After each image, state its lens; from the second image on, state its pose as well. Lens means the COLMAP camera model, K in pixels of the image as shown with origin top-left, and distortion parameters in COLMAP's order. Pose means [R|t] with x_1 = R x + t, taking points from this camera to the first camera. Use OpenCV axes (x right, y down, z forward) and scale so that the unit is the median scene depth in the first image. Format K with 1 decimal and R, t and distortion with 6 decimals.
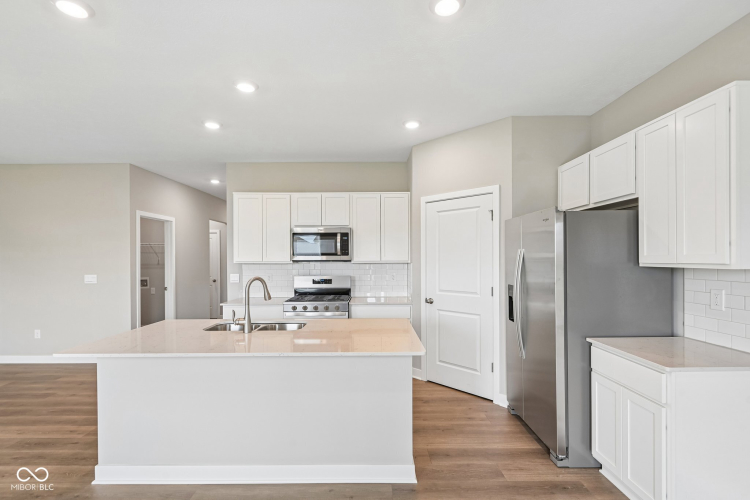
lens RADIAL K [[347.4, 0, 370.5], [0, 347.4, 260.1], [0, 0, 1]] dist [0.002820, -0.002389]
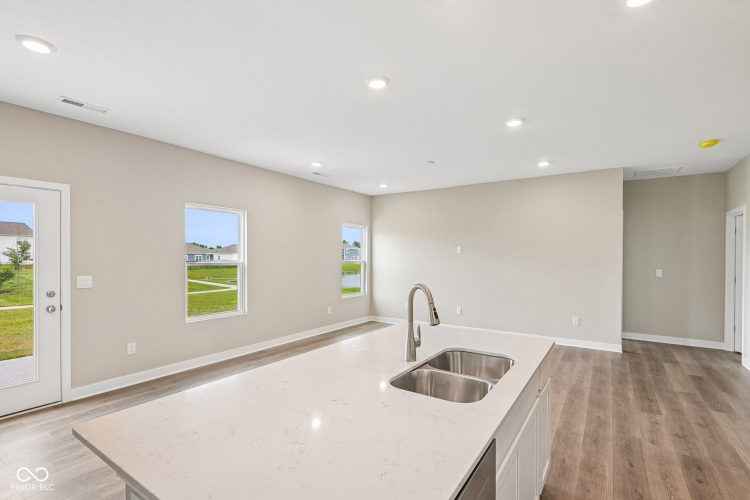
lens RADIAL K [[347.4, 0, 377.9], [0, 347.4, 260.1], [0, 0, 1]] dist [0.002820, -0.002389]
pose [[-0.561635, 0.013334, -0.827278, 0.156233], [-0.003300, 0.999826, 0.018355, -0.005040], [0.827379, 0.013039, -0.561493, 0.825201]]
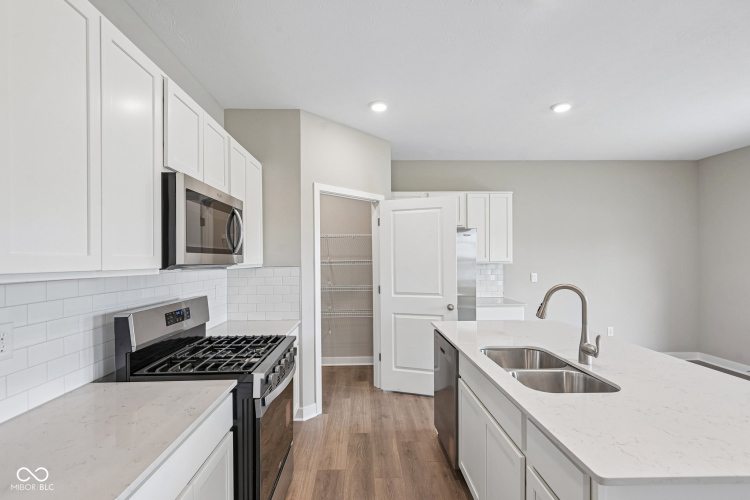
lens RADIAL K [[347.4, 0, 368.5], [0, 347.4, 258.2], [0, 0, 1]] dist [0.002820, -0.002389]
pose [[-0.021726, 0.010837, 0.999705, -0.641888], [0.016147, 0.999815, -0.010487, 0.000912], [-0.999634, 0.015915, -0.021897, 0.892836]]
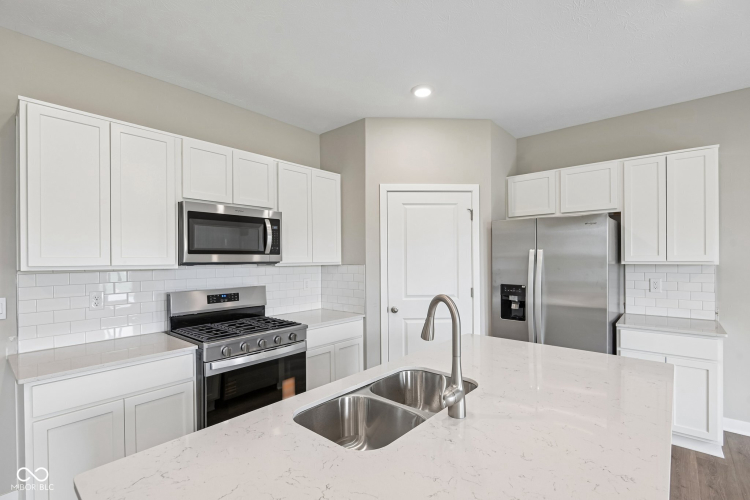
lens RADIAL K [[347.4, 0, 374.4], [0, 347.4, 258.8], [0, 0, 1]] dist [0.002820, -0.002389]
pose [[0.661915, 0.000471, 0.749579, -0.473728], [0.007649, 0.999943, -0.007383, 0.000875], [-0.749540, 0.010620, 0.661874, 0.468692]]
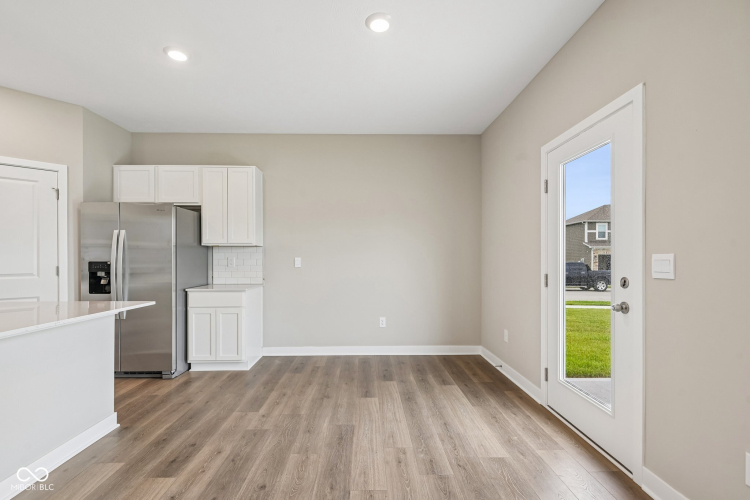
lens RADIAL K [[347.4, 0, 375.1], [0, 347.4, 256.8], [0, 0, 1]] dist [0.002820, -0.002389]
pose [[-0.023952, 0.010257, 0.999660, -0.554931], [0.008545, 0.999913, -0.010055, 0.057375], [-0.999677, 0.008301, -0.024038, 0.099925]]
